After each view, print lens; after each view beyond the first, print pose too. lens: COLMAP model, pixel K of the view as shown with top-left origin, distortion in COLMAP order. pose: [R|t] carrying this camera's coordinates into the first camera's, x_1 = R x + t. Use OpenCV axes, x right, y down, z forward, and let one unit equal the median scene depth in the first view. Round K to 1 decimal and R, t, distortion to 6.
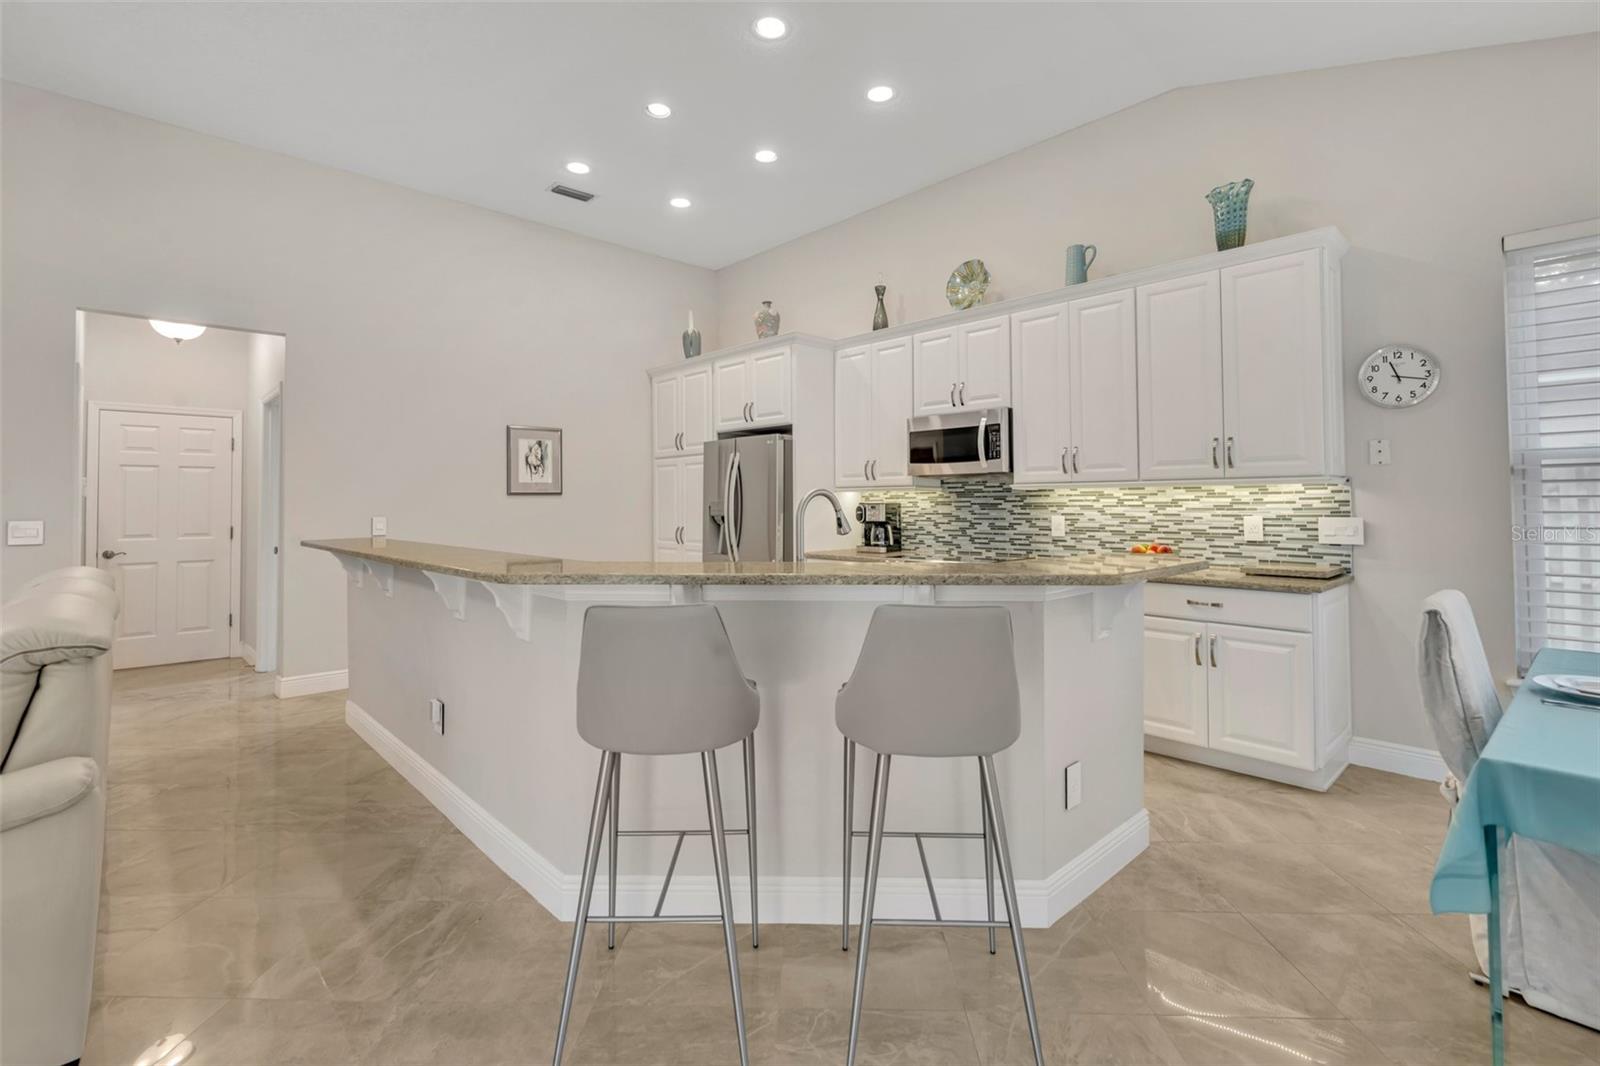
lens RADIAL K [[727.6, 0, 797.8], [0, 727.6, 483.8], [0, 0, 1]] dist [0.001526, 0.000047]
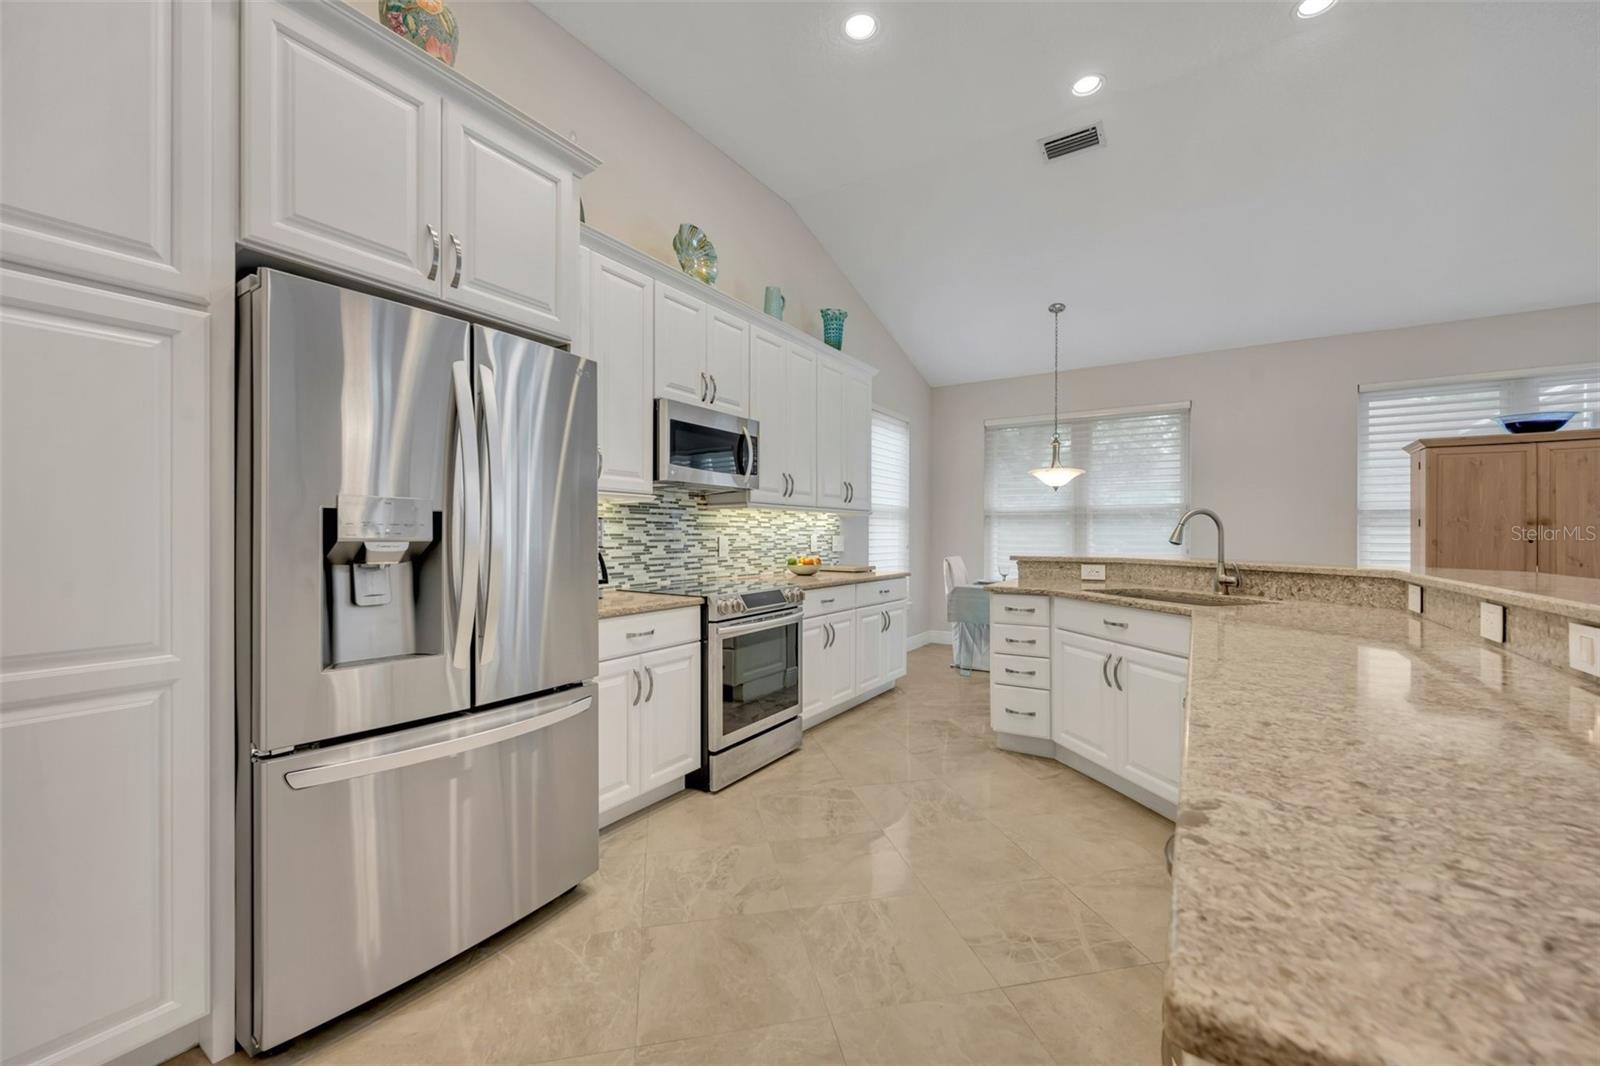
lens RADIAL K [[641.3, 0, 800.0], [0, 641.3, 533.0], [0, 0, 1]] dist [0.001369, 0.000352]
pose [[-0.244994, 0.005982, 0.969506, -0.563997], [-0.029801, 0.999462, -0.013698, 0.052301], [-0.969066, -0.032248, -0.244684, 1.201095]]
